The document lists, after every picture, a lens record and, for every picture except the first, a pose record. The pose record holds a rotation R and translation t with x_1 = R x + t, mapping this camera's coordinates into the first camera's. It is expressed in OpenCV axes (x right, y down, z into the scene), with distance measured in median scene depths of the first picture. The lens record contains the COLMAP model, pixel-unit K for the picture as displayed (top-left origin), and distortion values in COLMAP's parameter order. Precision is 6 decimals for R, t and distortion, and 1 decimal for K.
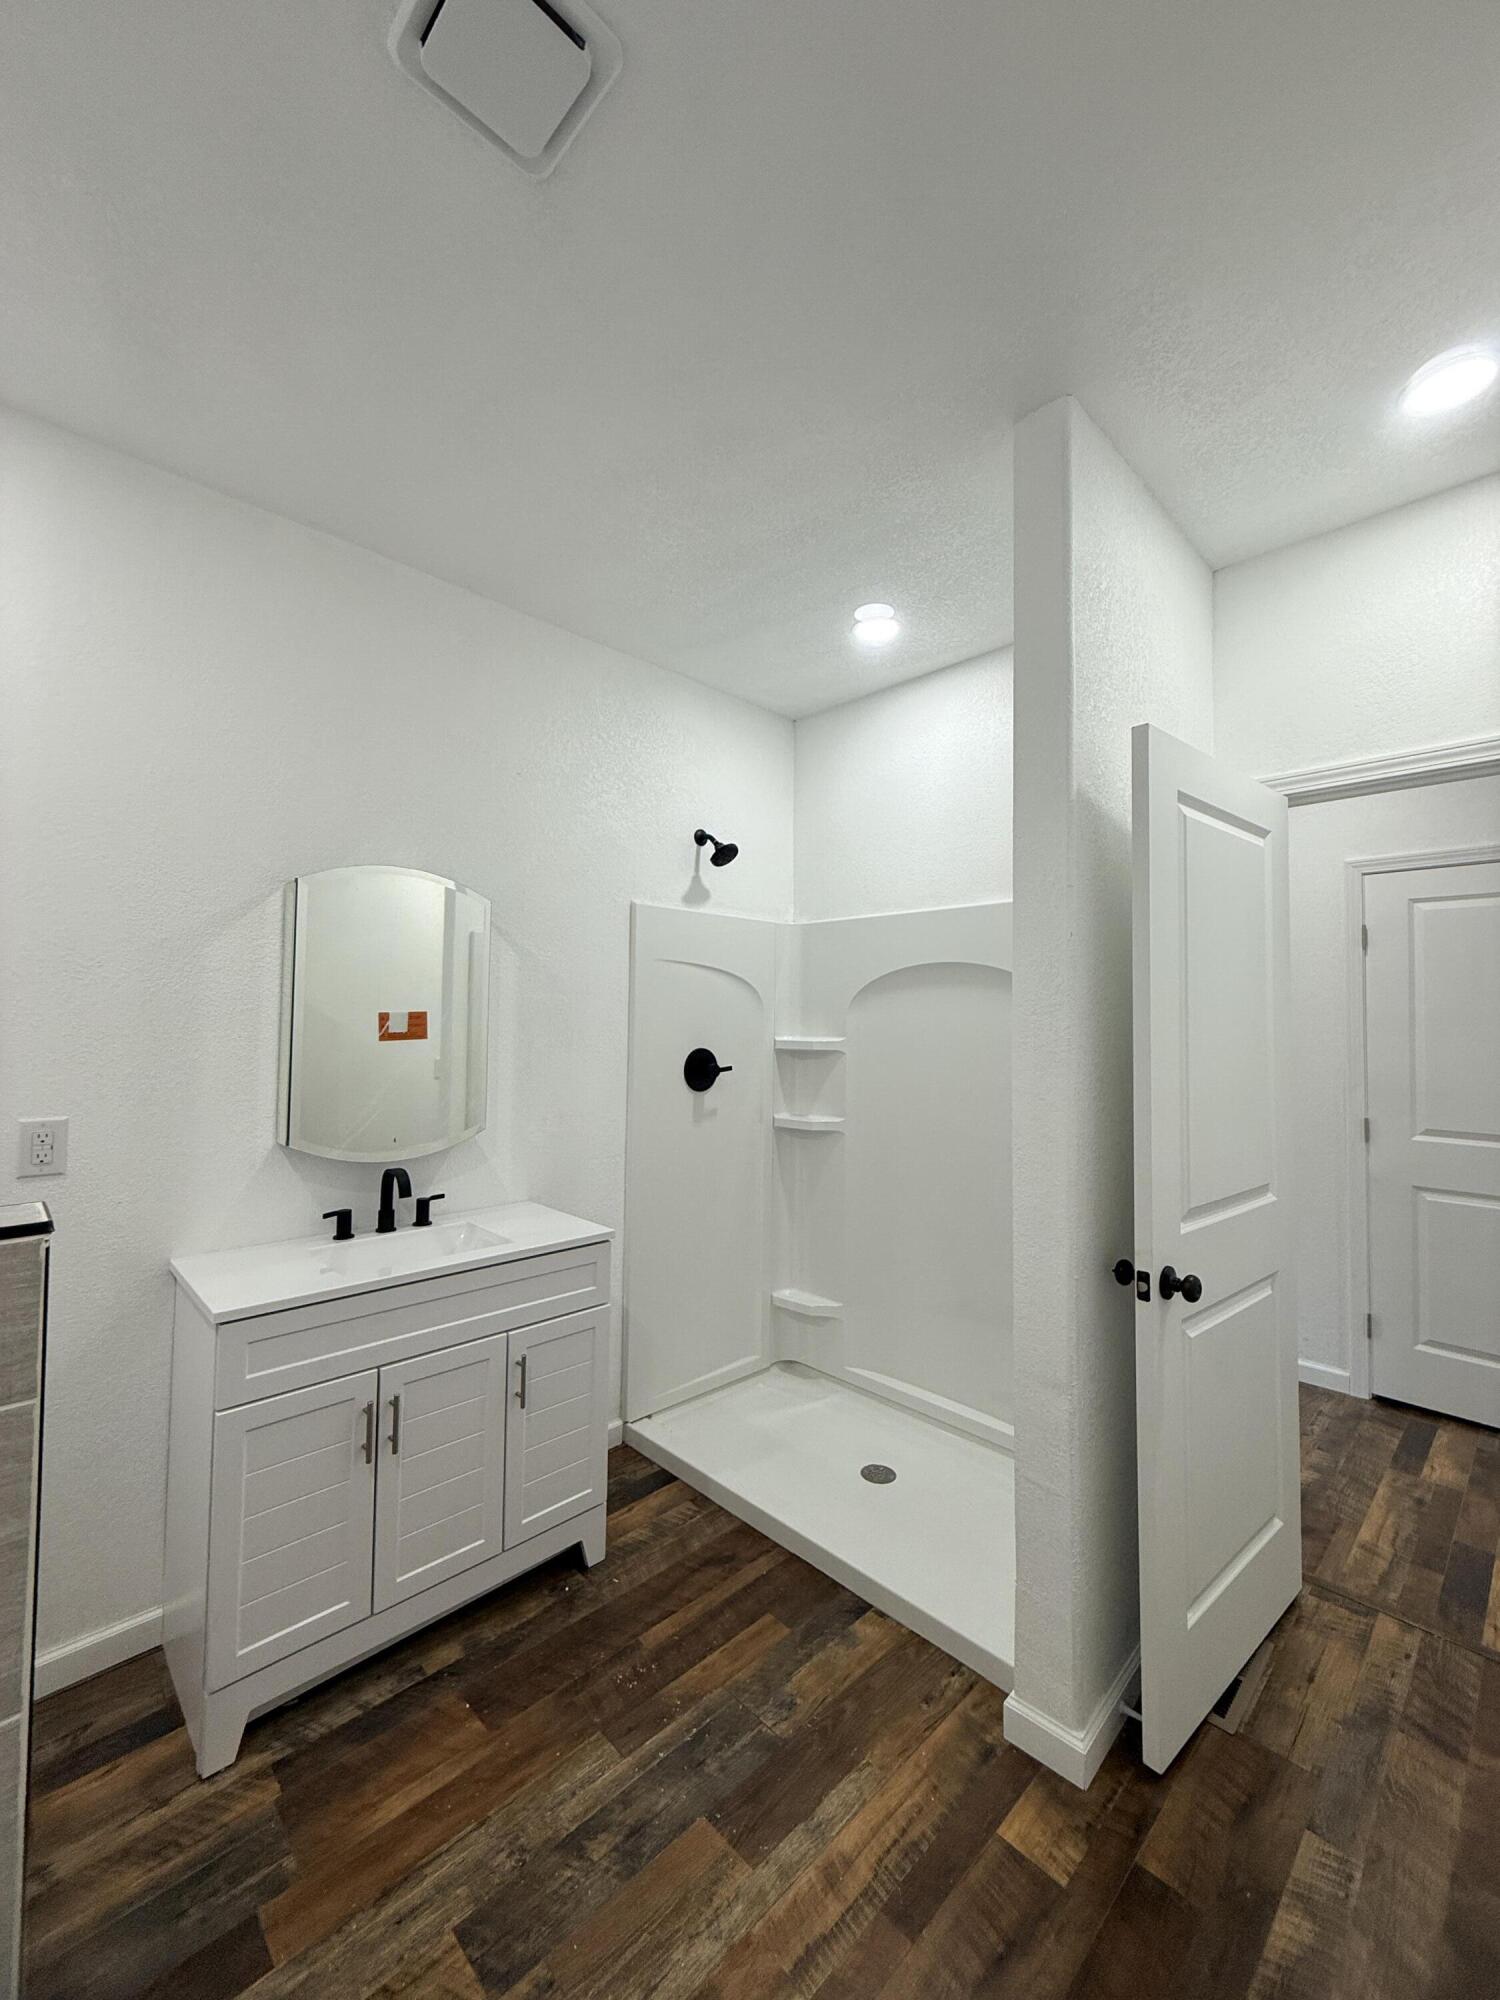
lens RADIAL K [[792.2, 0, 750.0], [0, 792.2, 1000.0], [0, 0, 1]] dist [-0.002482, 0.000485]
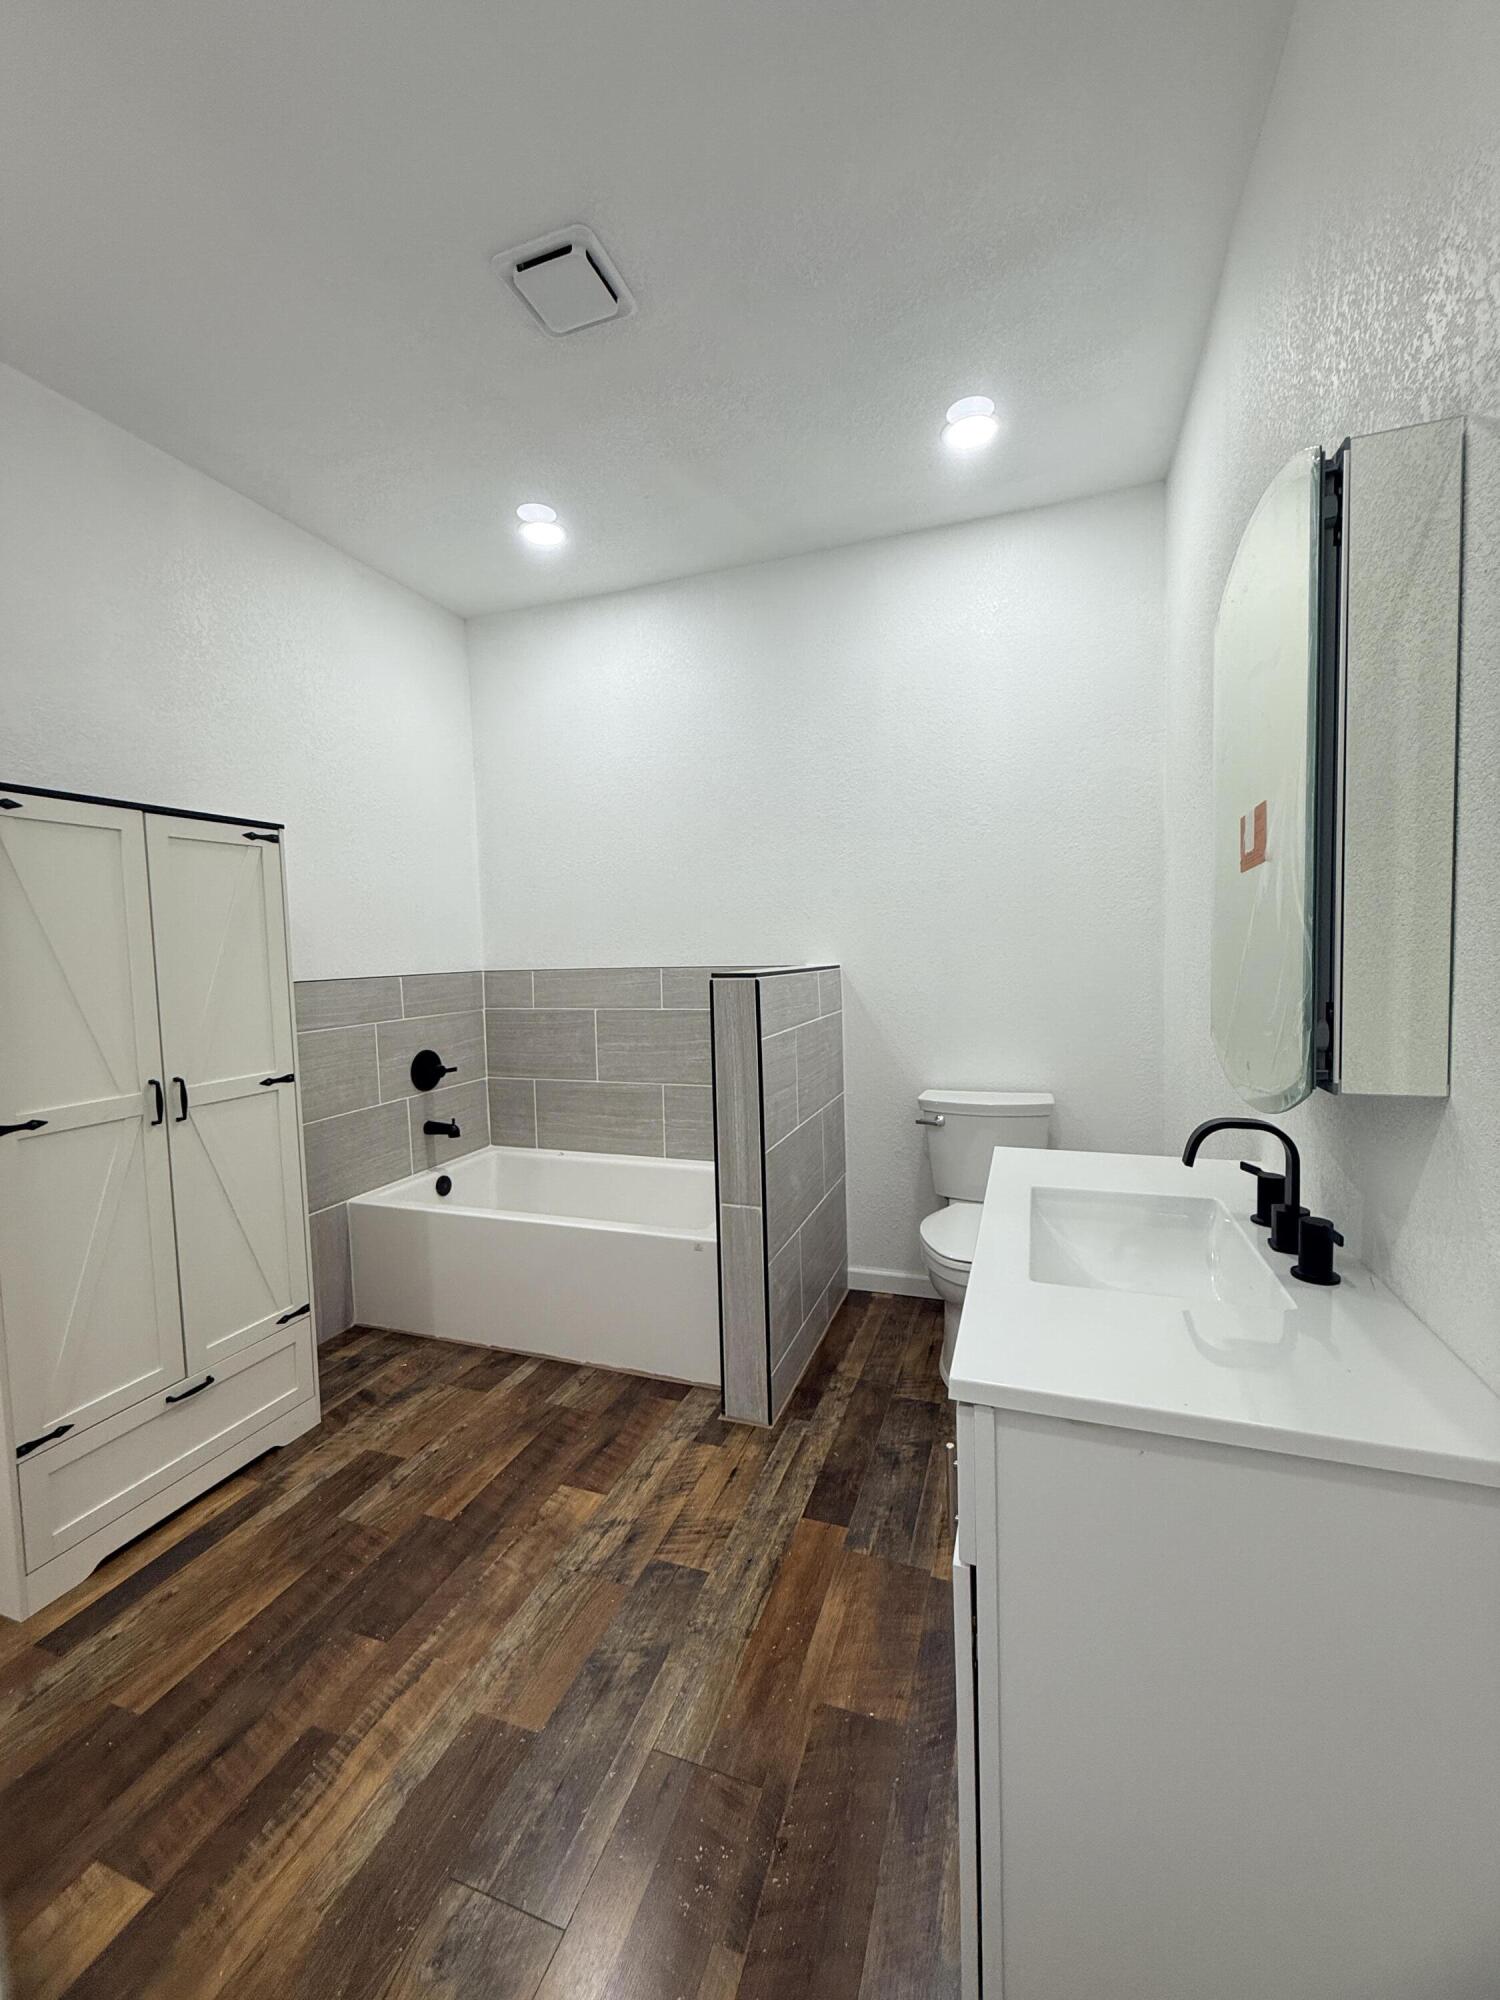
lens RADIAL K [[792.2, 0, 750.0], [0, 792.2, 1000.0], [0, 0, 1]] dist [-0.002482, 0.000485]
pose [[-0.896755, 0.044624, -0.440271, 0.088728], [0.036430, 0.998970, 0.027050, 0.169623], [0.441024, 0.008218, -0.897458, 1.969527]]
